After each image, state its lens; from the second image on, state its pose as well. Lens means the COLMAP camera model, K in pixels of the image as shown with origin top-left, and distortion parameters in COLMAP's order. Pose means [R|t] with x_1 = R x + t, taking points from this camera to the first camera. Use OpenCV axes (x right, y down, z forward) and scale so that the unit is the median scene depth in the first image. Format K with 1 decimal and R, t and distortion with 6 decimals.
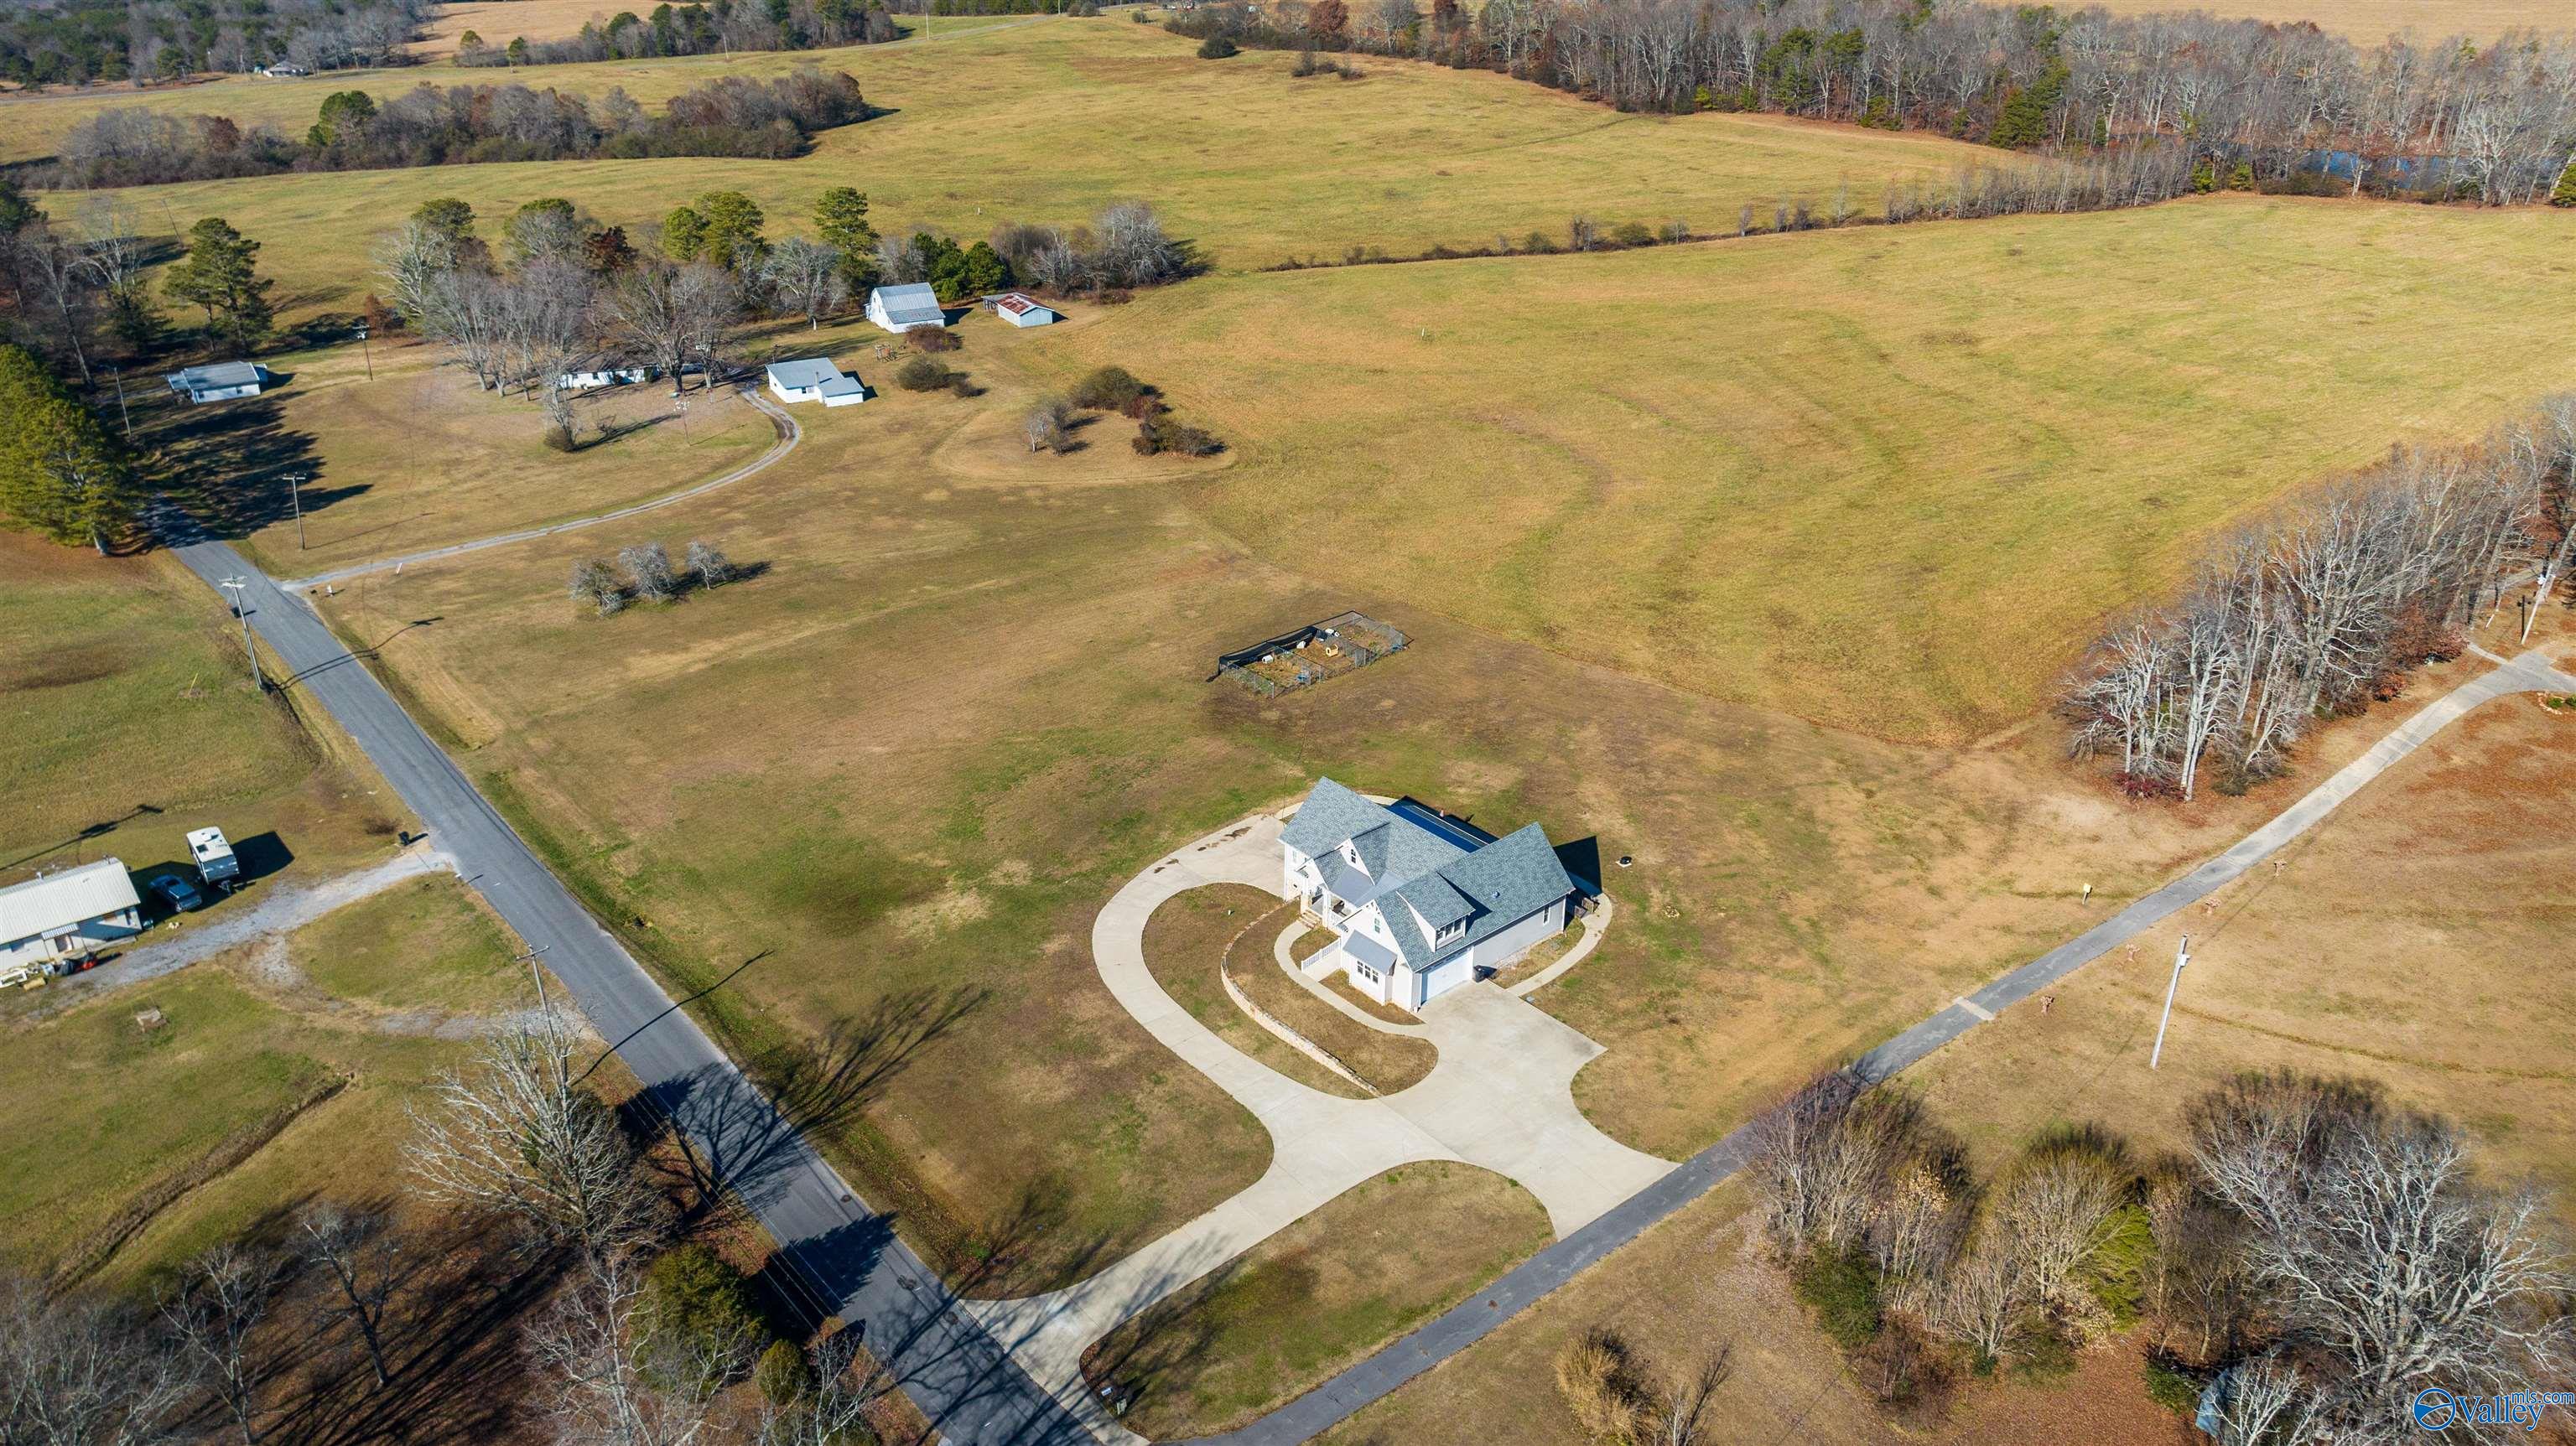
lens RADIAL K [[1881.2, 0, 1282.8], [0, 1881.2, 720.2], [0, 0, 1]] dist [-0.027700, 0.018706]
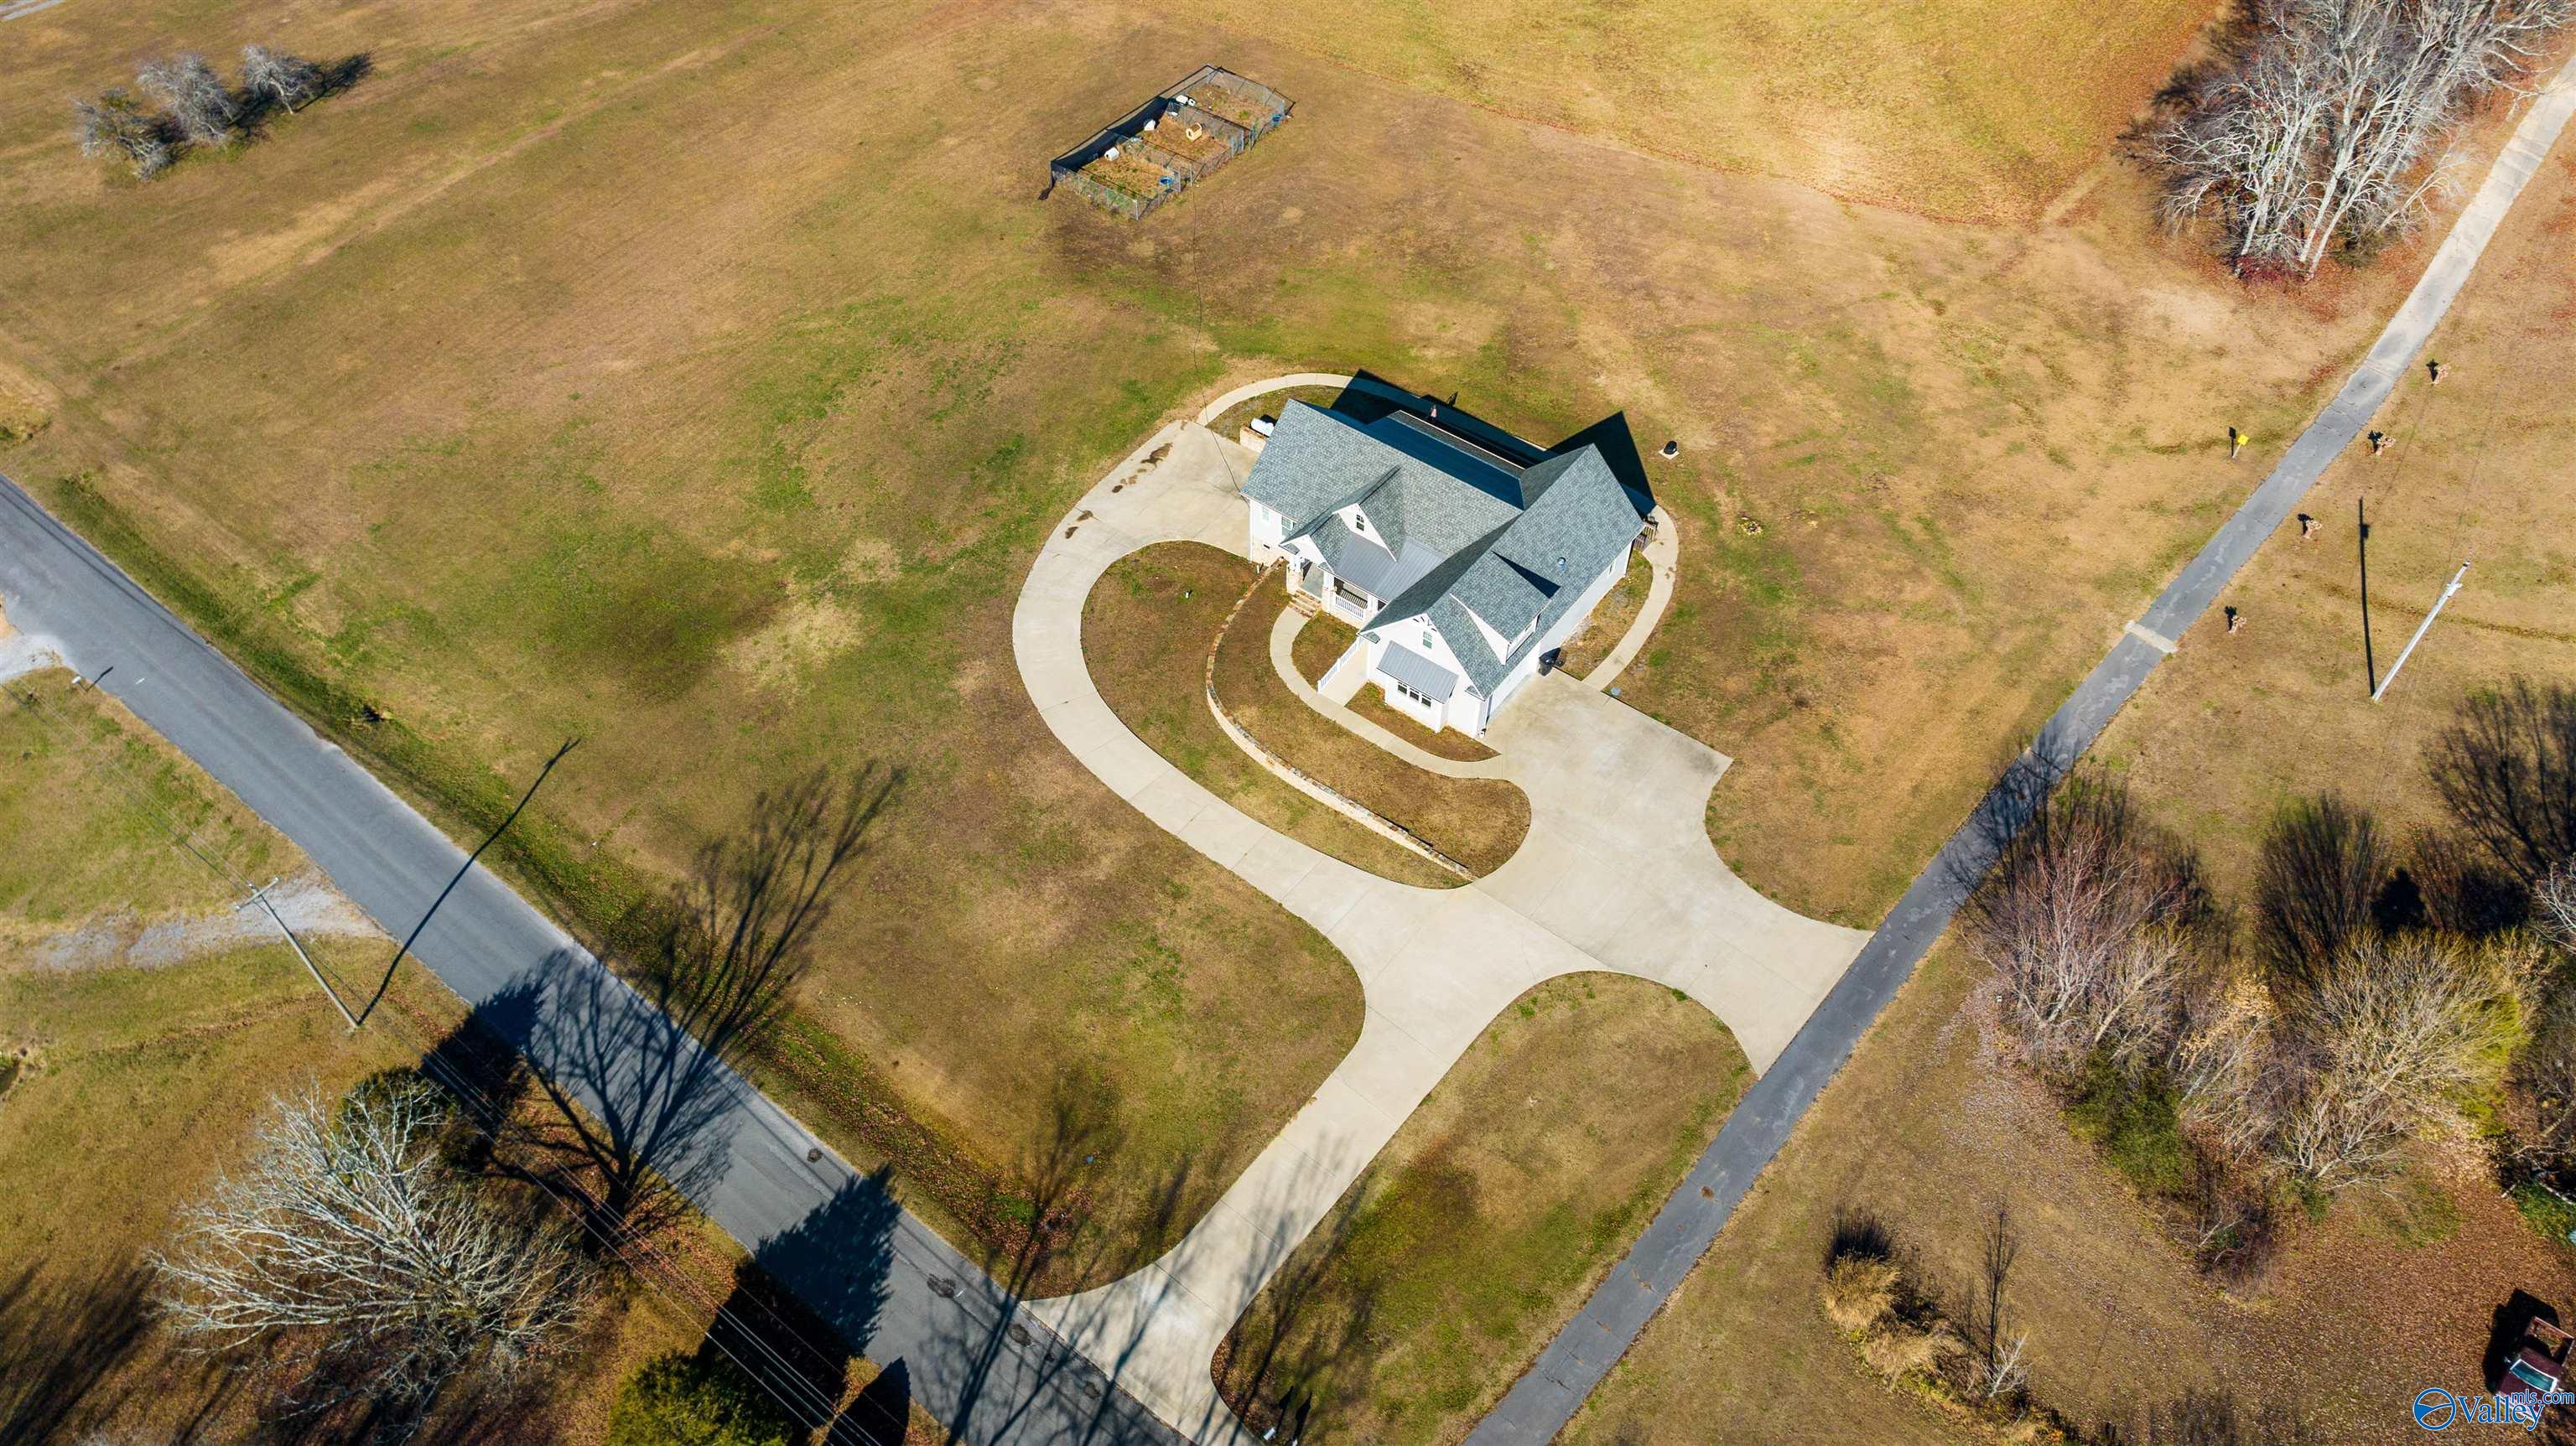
lens RADIAL K [[1881.2, 0, 1303.3], [0, 1881.2, 735.8], [0, 0, 1]] dist [-0.027700, 0.018706]
pose [[0.977056, -0.153397, 0.147752, -0.110214], [0.084760, 0.916480, 0.390998, -0.146751], [-0.195389, -0.369504, 0.908455, 0.301581]]
